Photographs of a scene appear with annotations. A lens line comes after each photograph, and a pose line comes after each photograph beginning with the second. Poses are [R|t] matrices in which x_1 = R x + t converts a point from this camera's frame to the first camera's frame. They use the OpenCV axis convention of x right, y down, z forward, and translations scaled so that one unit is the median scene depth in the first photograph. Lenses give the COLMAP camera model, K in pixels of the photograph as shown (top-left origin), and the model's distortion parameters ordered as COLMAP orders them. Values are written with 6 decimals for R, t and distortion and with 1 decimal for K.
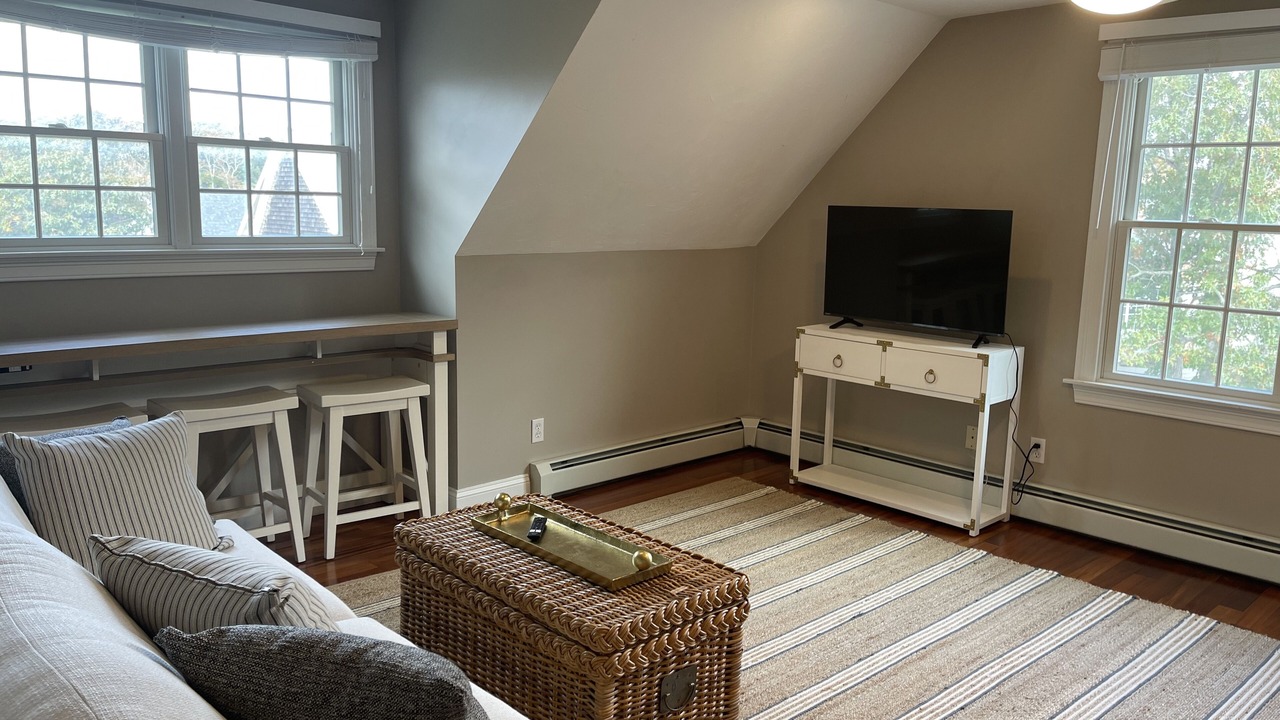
lens RADIAL K [[948.6, 0, 644.2], [0, 948.6, 344.6], [0, 0, 1]] dist [0.110919, -0.115884]
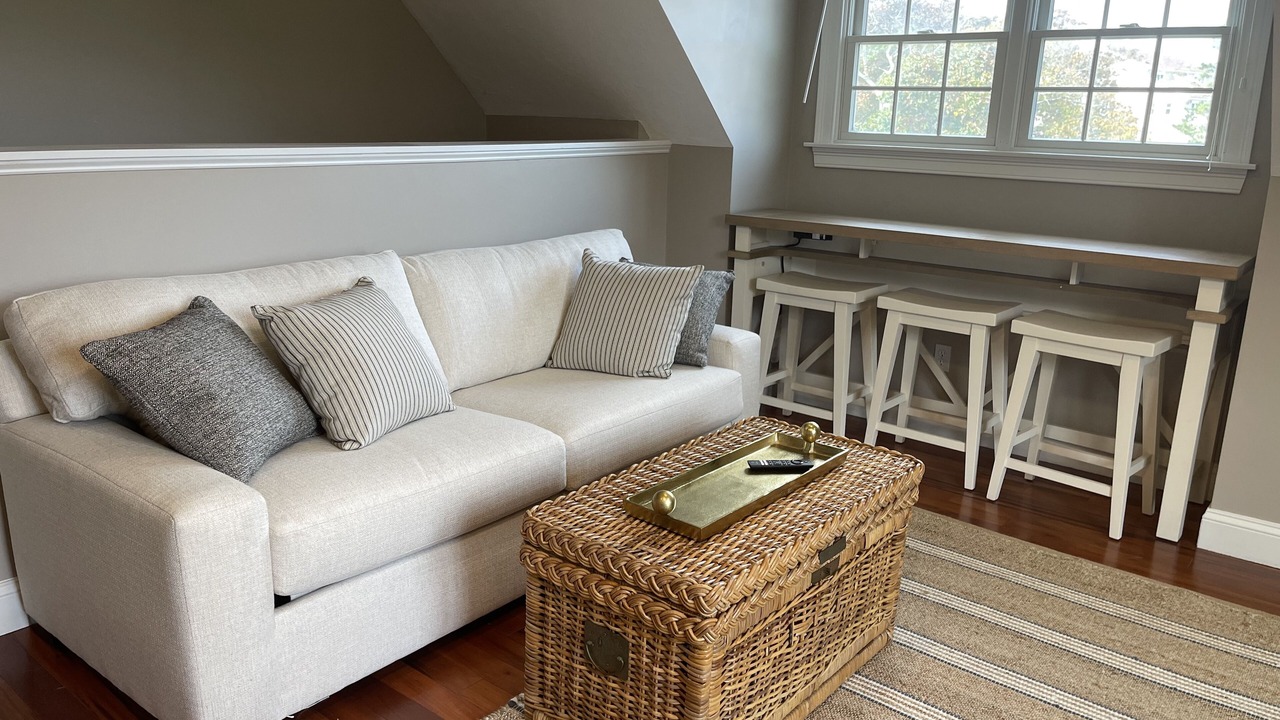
lens RADIAL K [[948.6, 0, 644.2], [0, 948.6, 344.6], [0, 0, 1]] dist [0.110919, -0.115884]
pose [[0.149186, 0.224298, -0.963034, 0.463955], [-0.174221, 0.964659, 0.197687, -0.039479], [0.973340, 0.138288, 0.182991, 0.501019]]
